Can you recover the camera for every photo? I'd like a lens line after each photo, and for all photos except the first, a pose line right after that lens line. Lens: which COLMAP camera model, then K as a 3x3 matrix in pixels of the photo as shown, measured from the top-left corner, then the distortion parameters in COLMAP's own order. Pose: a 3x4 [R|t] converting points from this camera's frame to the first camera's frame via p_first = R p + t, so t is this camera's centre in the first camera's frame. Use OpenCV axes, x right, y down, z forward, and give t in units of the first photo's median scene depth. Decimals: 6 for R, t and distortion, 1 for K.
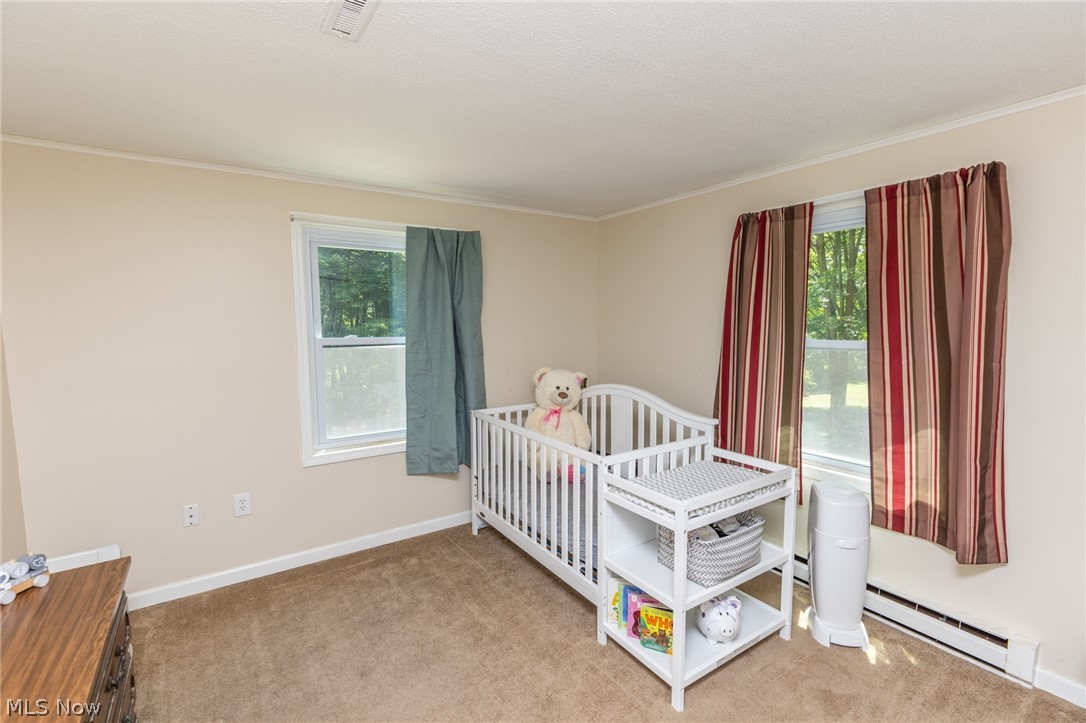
lens RADIAL K [[485.4, 0, 539.6], [0, 485.4, 363.6], [0, 0, 1]] dist [0.004125, 0.000318]
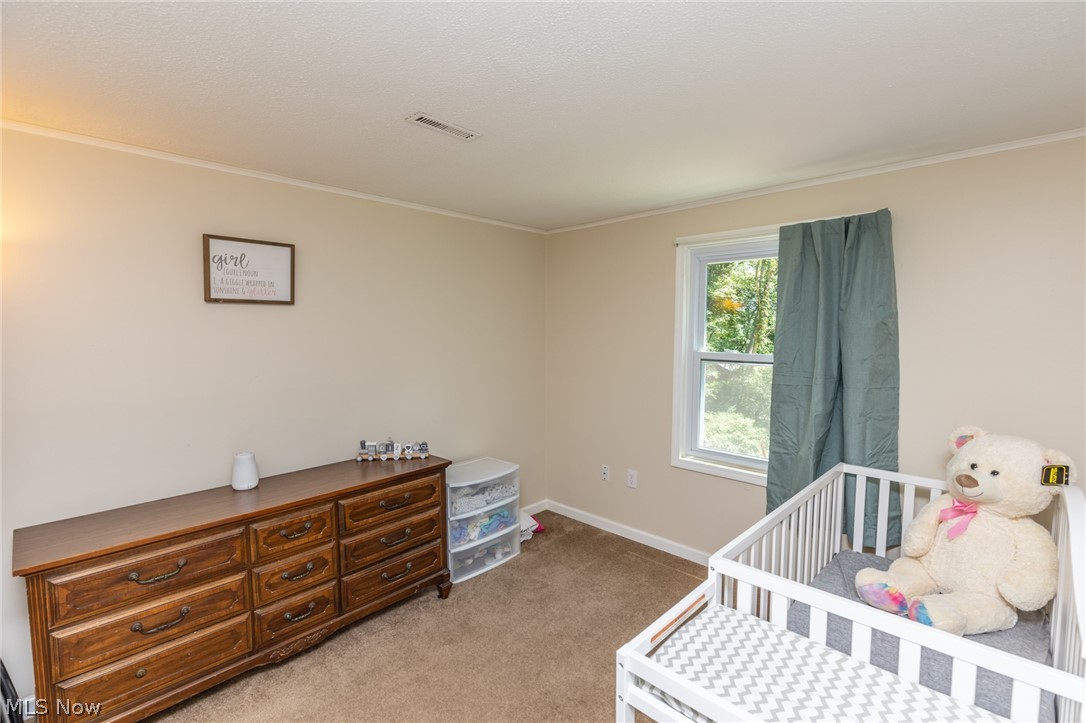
lens RADIAL K [[485.4, 0, 539.6], [0, 485.4, 363.6], [0, 0, 1]] dist [0.004125, 0.000318]
pose [[0.209760, 0.081068, -0.974386, 0.487741], [-0.084051, 0.994363, 0.064636, -0.062920], [0.974133, 0.068340, 0.215392, 0.418993]]
